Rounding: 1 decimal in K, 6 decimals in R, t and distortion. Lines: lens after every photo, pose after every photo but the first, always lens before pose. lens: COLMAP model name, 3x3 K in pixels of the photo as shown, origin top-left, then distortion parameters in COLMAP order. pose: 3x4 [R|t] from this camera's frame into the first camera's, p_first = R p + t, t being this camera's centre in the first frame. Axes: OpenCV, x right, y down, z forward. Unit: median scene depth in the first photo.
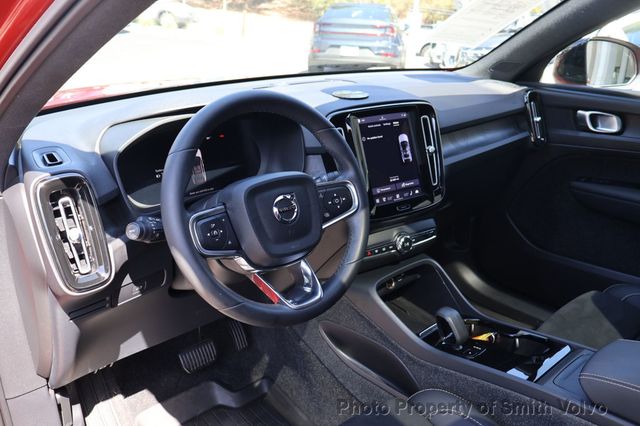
lens RADIAL K [[543.5, 0, 320.0], [0, 543.5, 213.0], [0, 0, 1]] dist [0.000385, -0.003602]
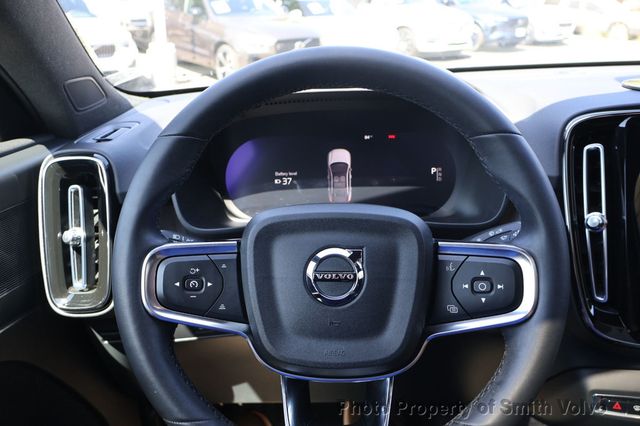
lens RADIAL K [[521.7, 0, 320.0], [0, 521.7, 213.0], [0, 0, 1]] dist [-0.001332, -0.002213]
pose [[0.711320, 0.188739, -0.677053, 0.161630], [-0.202486, 0.977461, 0.059748, -0.059476], [0.673070, 0.094594, 0.733505, 0.400233]]
